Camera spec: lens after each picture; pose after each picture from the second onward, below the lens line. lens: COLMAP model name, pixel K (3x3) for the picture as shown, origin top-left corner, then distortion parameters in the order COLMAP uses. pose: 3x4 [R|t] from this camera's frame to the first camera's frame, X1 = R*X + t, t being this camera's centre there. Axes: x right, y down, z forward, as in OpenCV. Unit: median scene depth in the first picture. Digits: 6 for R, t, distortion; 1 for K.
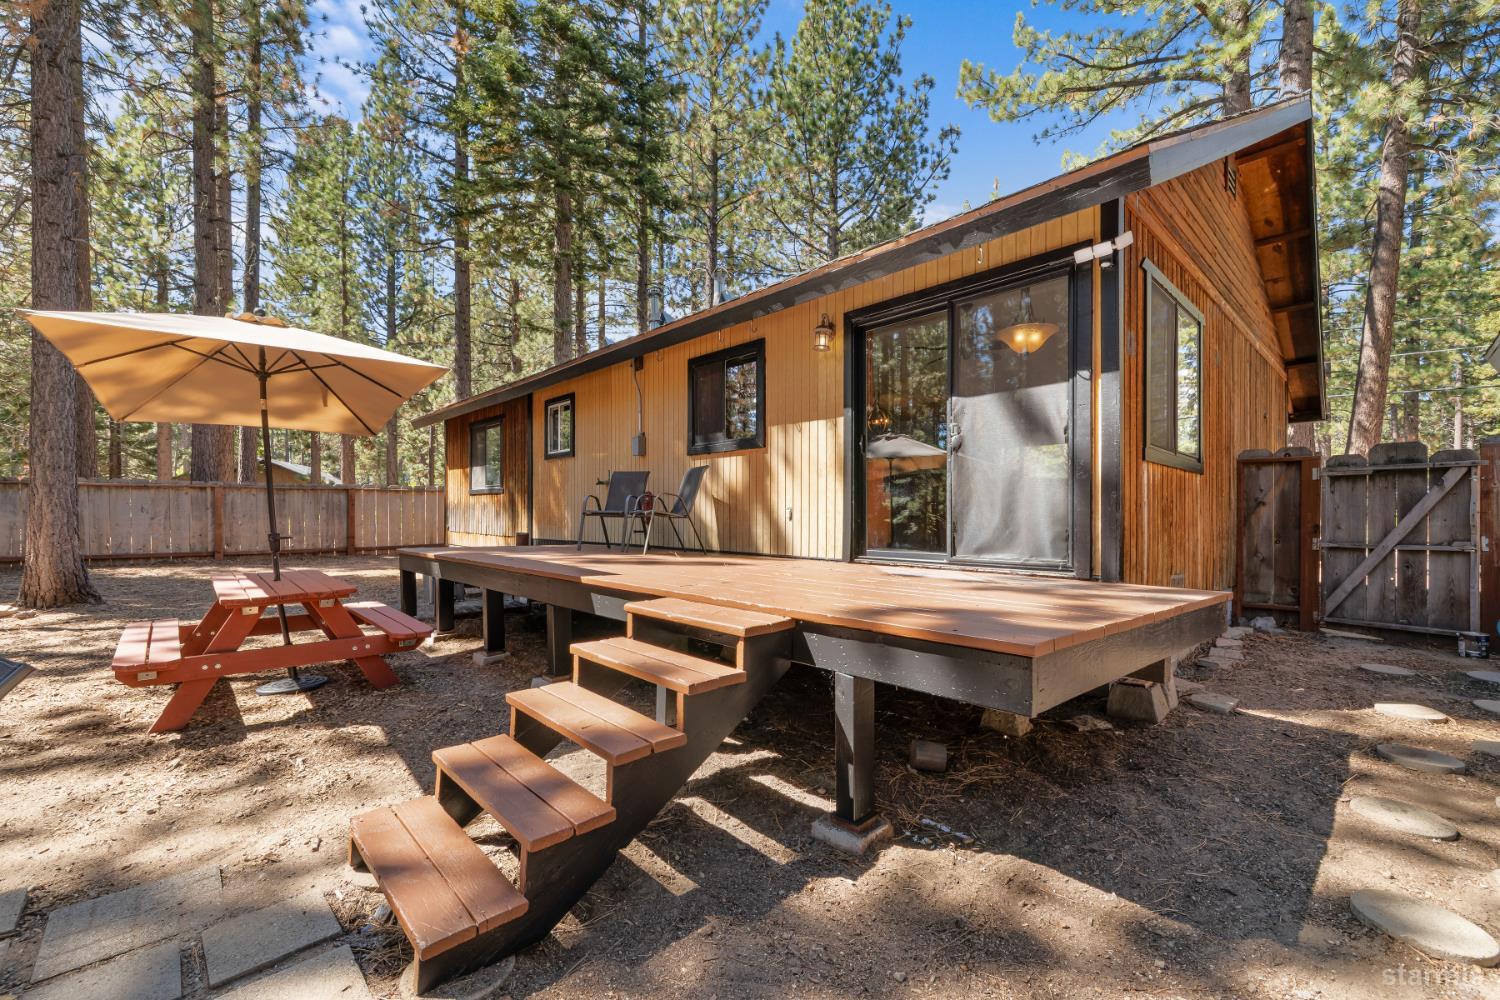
lens RADIAL K [[620.5, 0, 750.3], [0, 620.5, 508.3], [0, 0, 1]] dist [-0.001058, -0.000418]
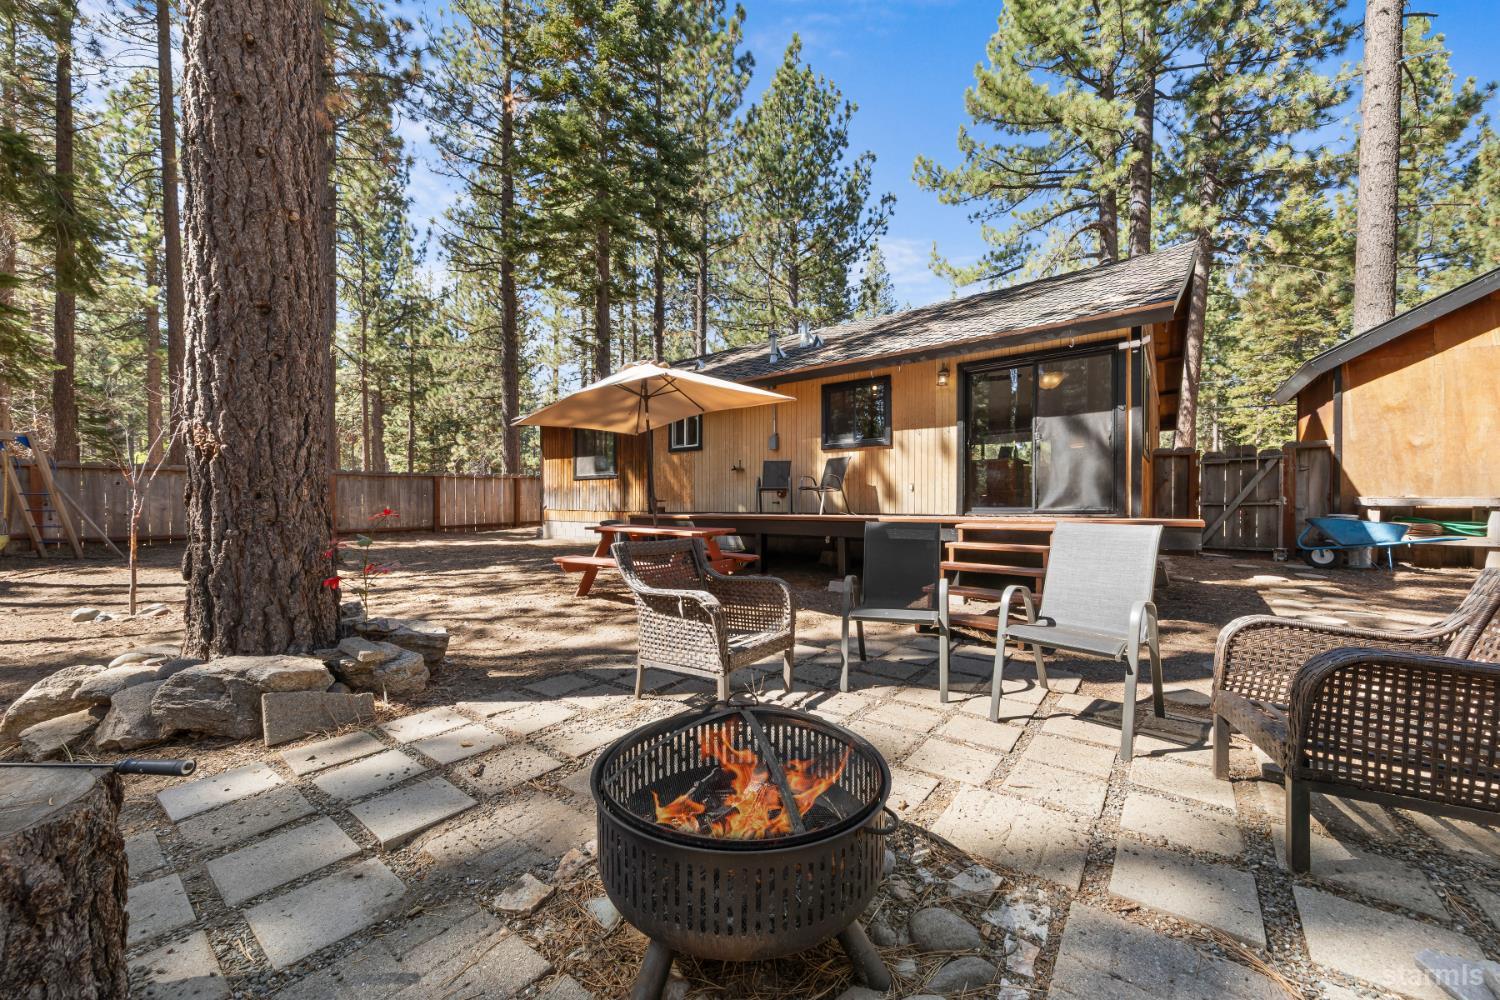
lens RADIAL K [[551.9, 0, 749.2], [0, 551.9, 501.8], [0, 0, 1]] dist [-0.000065, 0.000050]
pose [[0.986470, -0.009089, 0.163691, -0.241604], [0.007481, 0.999918, 0.010438, 0.011779], [-0.163773, -0.009073, 0.986456, -0.132831]]
